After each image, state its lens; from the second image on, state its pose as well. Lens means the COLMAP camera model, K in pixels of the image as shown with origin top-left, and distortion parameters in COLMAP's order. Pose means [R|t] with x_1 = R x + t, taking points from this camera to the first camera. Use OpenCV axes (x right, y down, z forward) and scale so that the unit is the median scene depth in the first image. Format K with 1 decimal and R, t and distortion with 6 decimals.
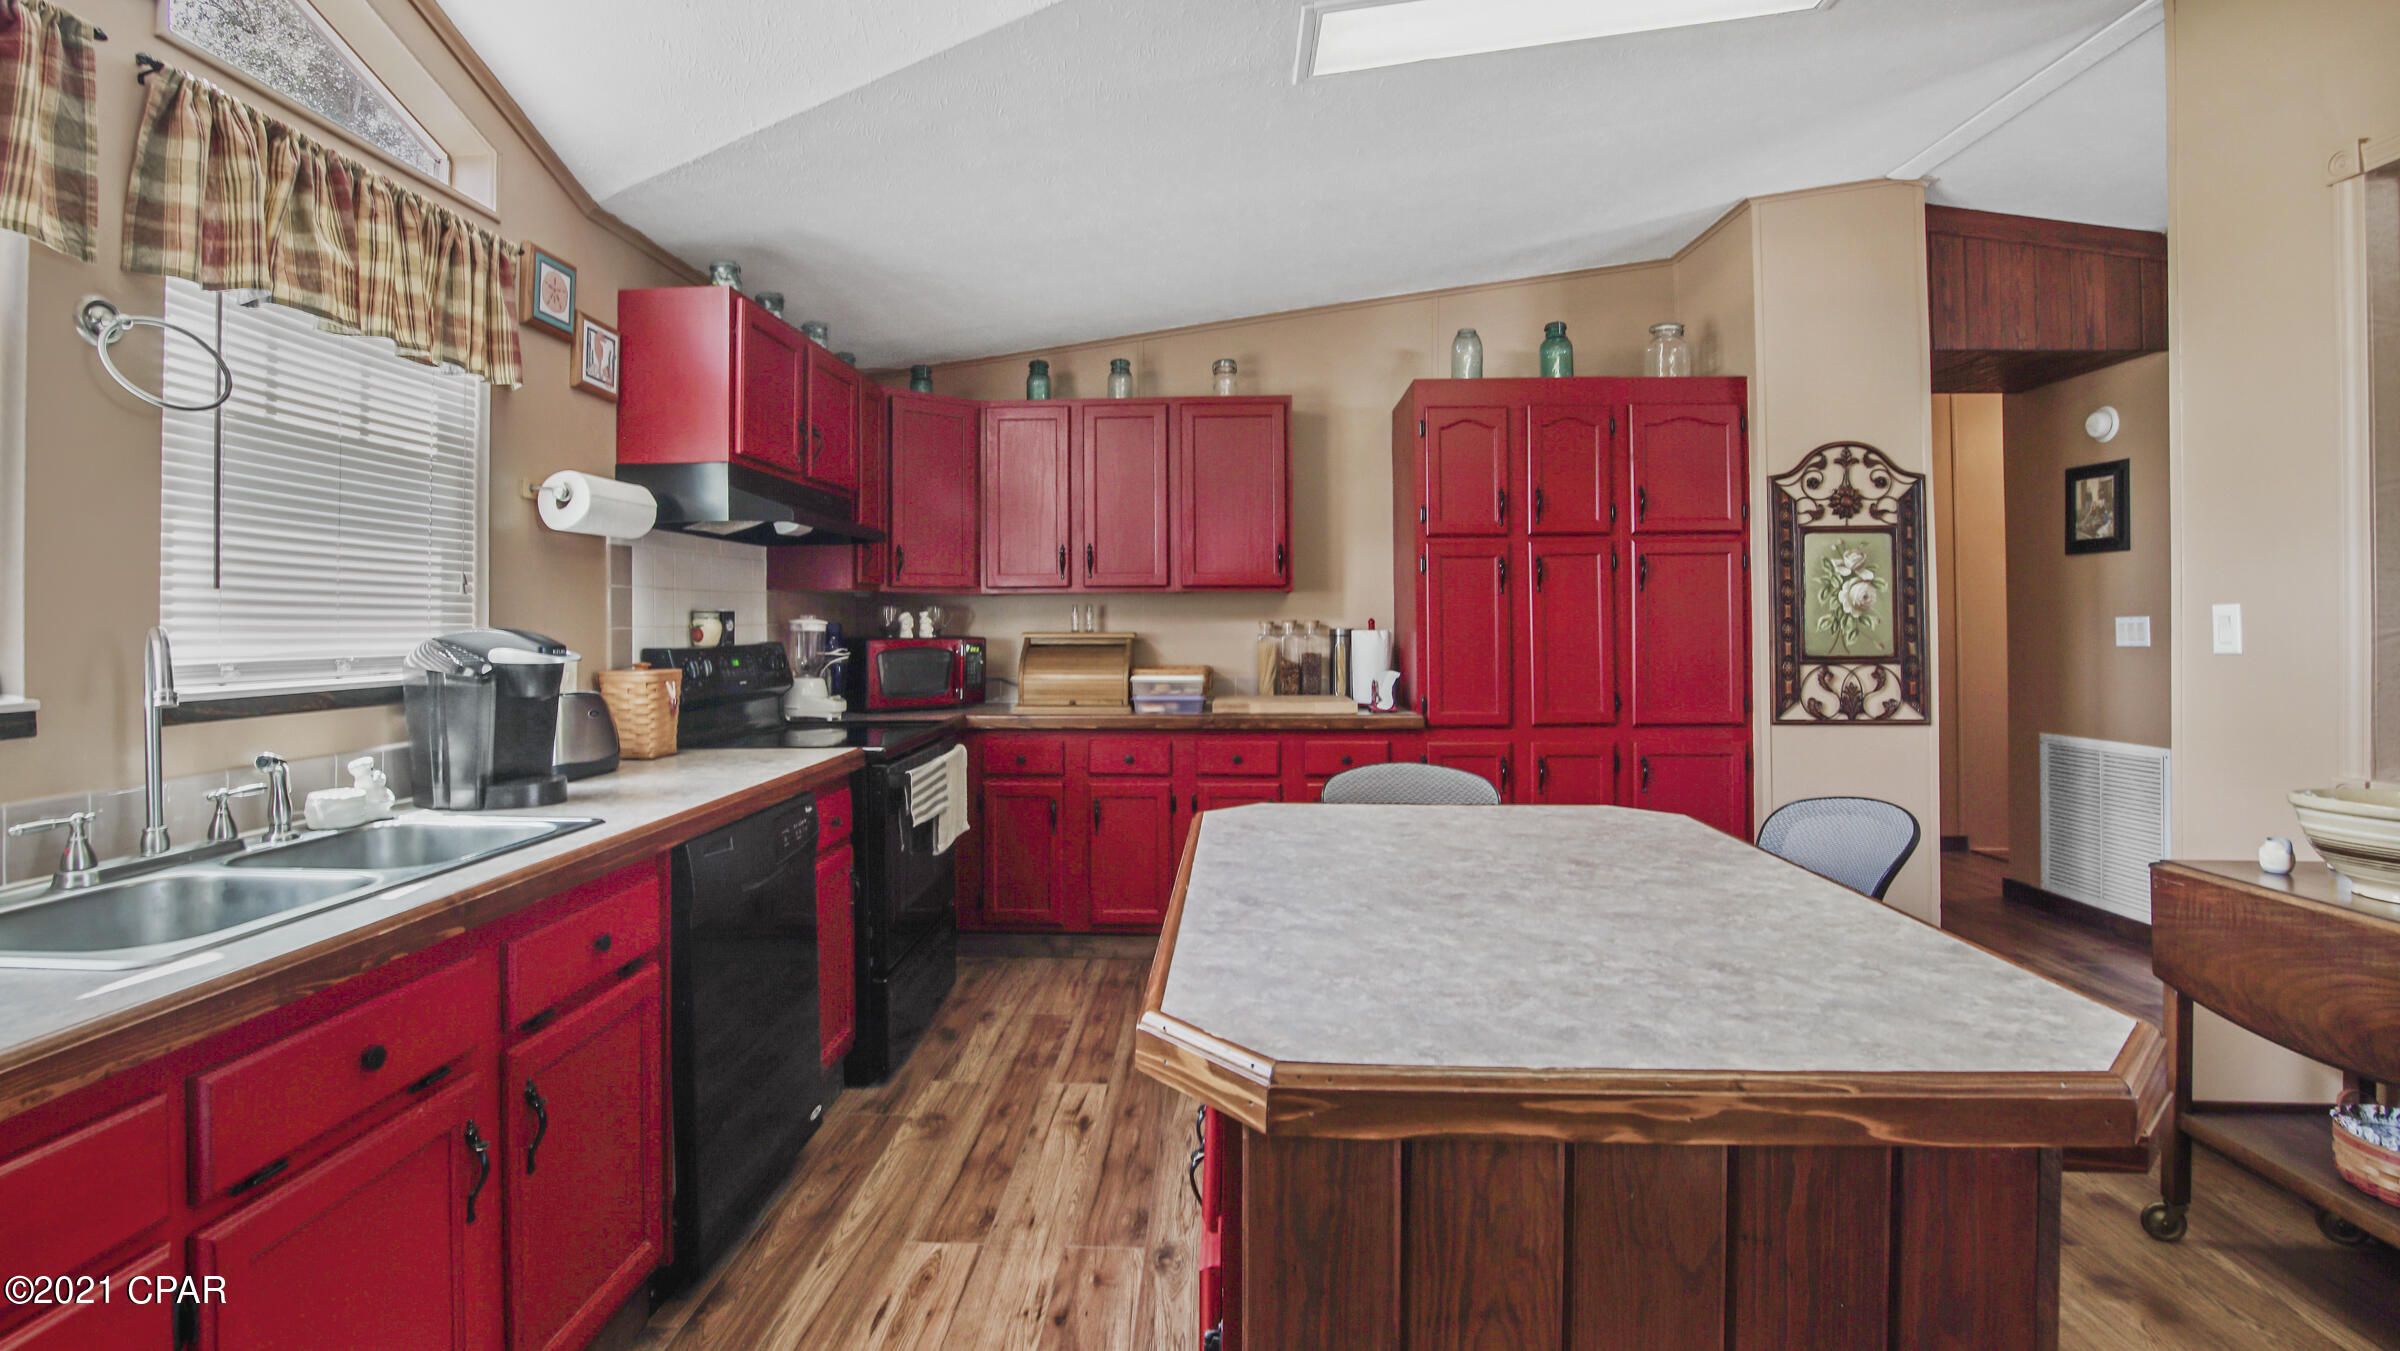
lens RADIAL K [[1145.2, 0, 1186.5], [0, 1145.2, 614.3], [0, 0, 1]] dist [-0.039014, 0.006904]
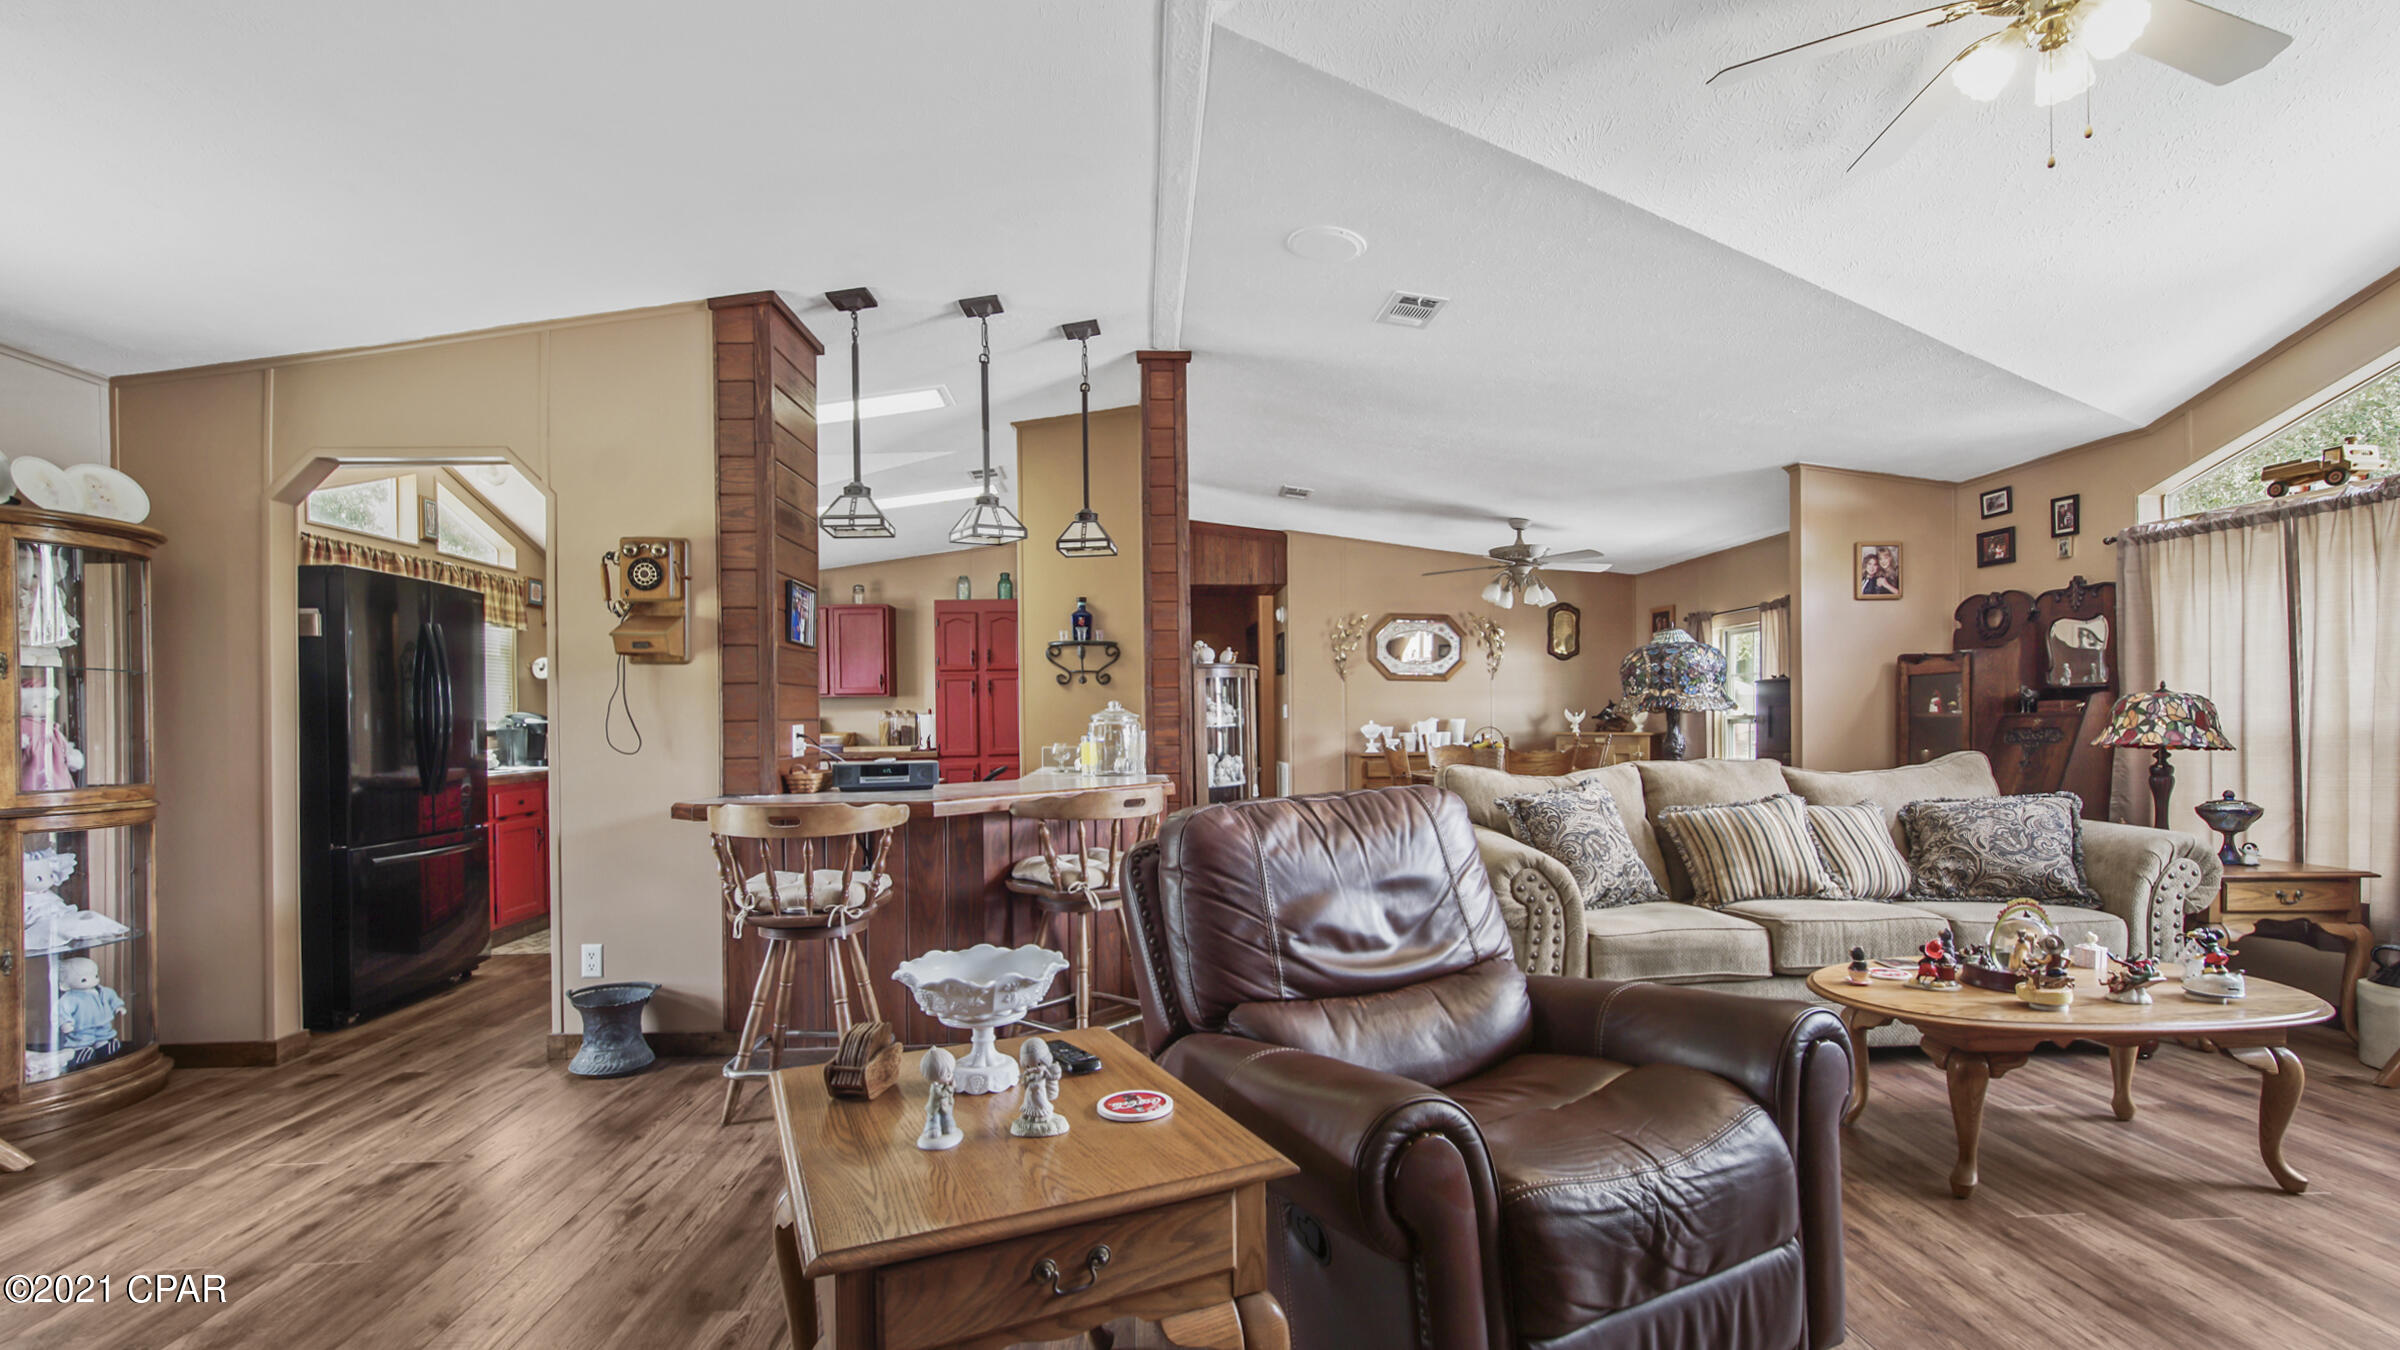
lens RADIAL K [[1041.1, 0, 1182.6], [0, 1041.1, 737.0], [0, 0, 1]] dist [-0.021811, 0.006733]
pose [[0.994197, -0.010524, 0.107058, 0.766668], [0.007731, 0.999620, 0.026470, 0.015470], [-0.107295, -0.025488, 0.993900, -1.756028]]
